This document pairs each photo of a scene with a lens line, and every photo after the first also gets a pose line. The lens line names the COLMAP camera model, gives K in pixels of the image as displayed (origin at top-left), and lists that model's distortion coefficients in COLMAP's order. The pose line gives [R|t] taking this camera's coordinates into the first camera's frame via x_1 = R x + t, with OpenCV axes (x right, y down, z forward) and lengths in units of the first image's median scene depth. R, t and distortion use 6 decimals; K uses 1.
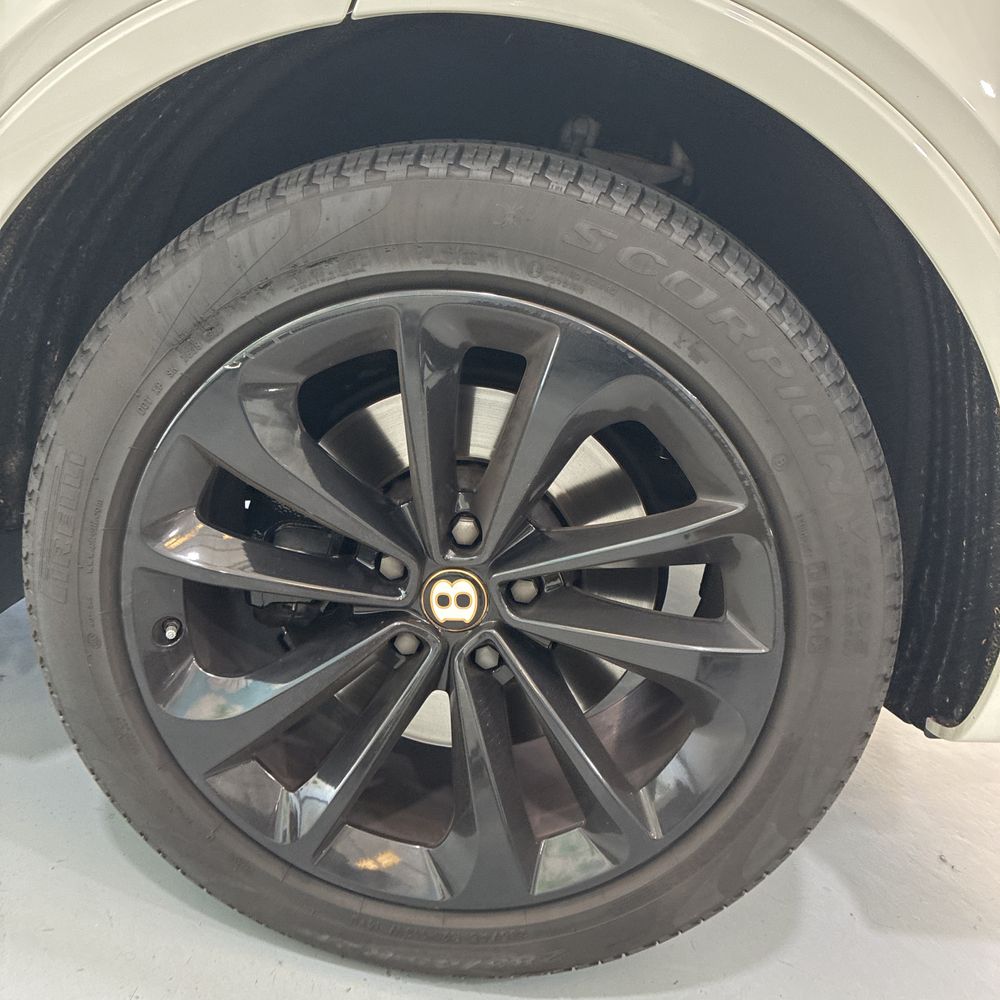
lens RADIAL K [[1009.2, 0, 500.0], [0, 1009.2, 500.0], [0, 0, 1]] dist [0.057269, -0.061642]
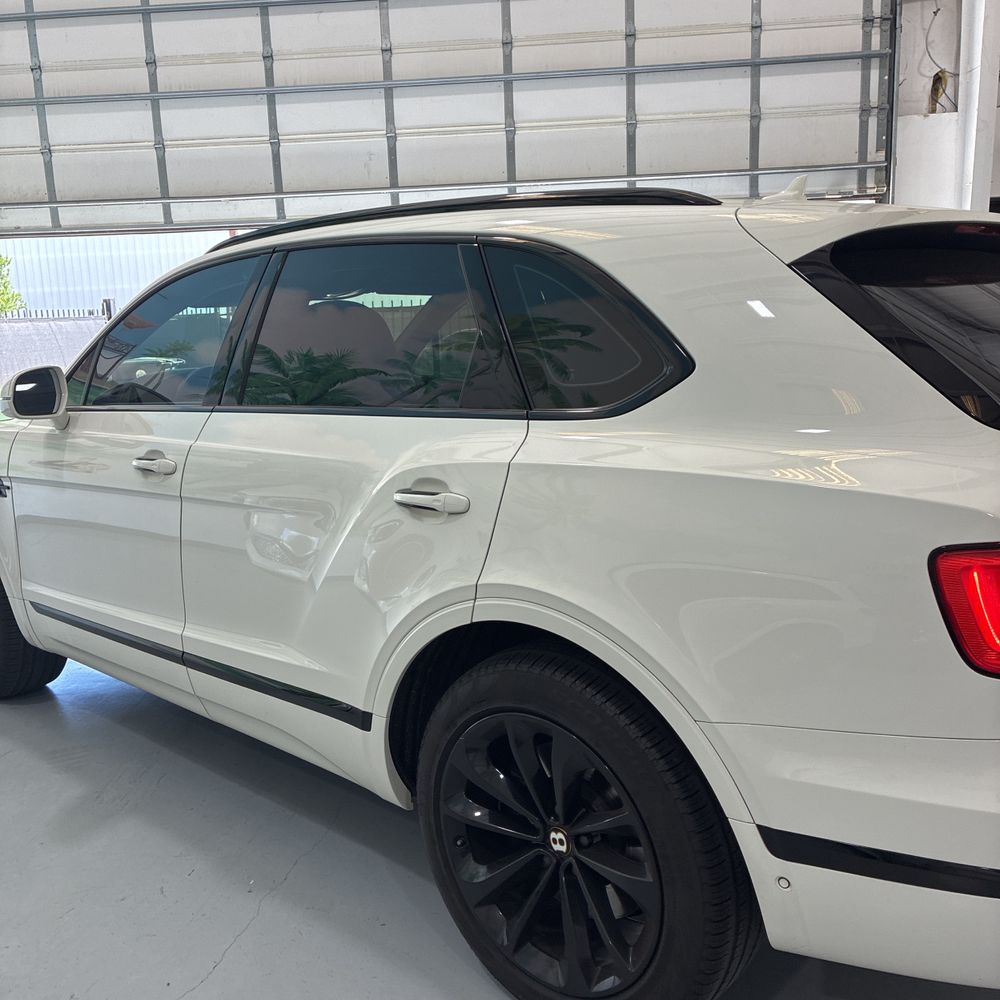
lens RADIAL K [[1009.2, 0, 500.0], [0, 1009.2, 500.0], [0, 0, 1]] dist [0.057269, -0.061642]
pose [[0.765413, -0.103772, -0.635118, 1.409612], [-0.010070, 0.984861, -0.173052, -0.263460], [0.643461, 0.138851, 0.752780, -0.904688]]
